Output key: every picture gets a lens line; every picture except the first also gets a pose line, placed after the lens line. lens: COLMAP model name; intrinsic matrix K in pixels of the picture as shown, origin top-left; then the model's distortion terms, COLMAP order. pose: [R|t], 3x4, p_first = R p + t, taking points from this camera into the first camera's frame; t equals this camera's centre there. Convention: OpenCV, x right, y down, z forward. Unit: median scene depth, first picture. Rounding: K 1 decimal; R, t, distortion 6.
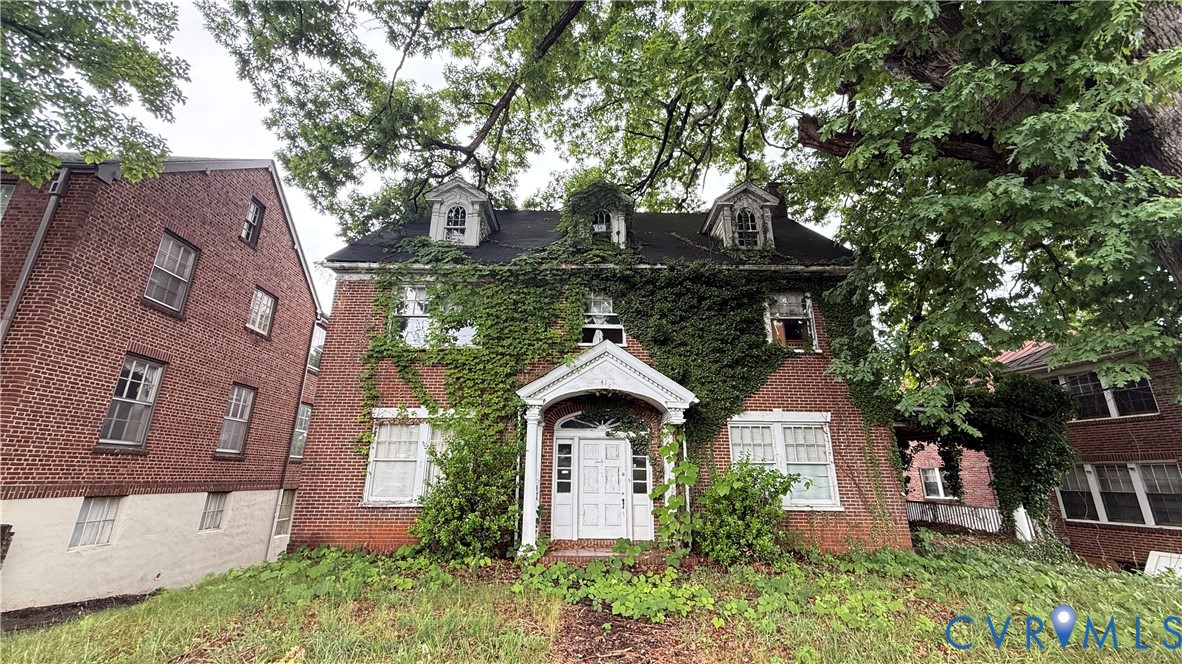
lens RADIAL K [[470.0, 0, 591.0], [0, 470.0, 332.0], [0, 0, 1]] dist [-0.000051, 0.000098]
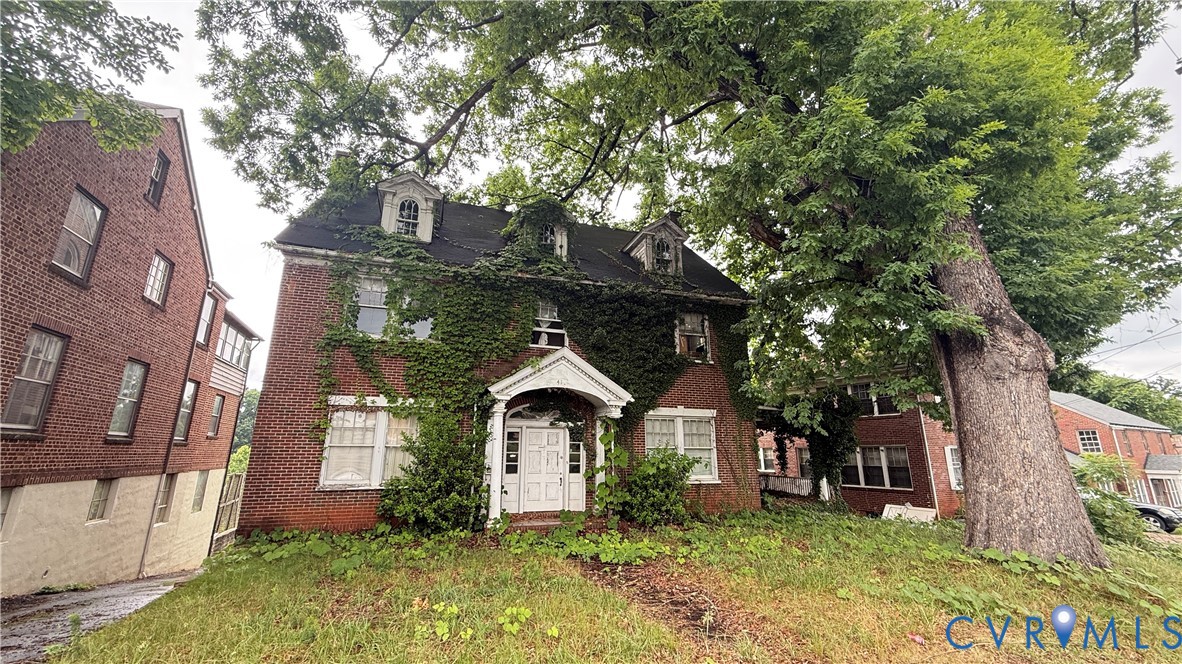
lens RADIAL K [[469.3, 0, 591.0], [0, 469.3, 332.0], [0, 0, 1]] dist [-0.000856, 0.000396]
pose [[0.949946, 0.073668, 0.303604, -0.238289], [-0.087944, 0.995558, 0.033603, -0.059122], [-0.299780, -0.058621, 0.952206, -0.133587]]
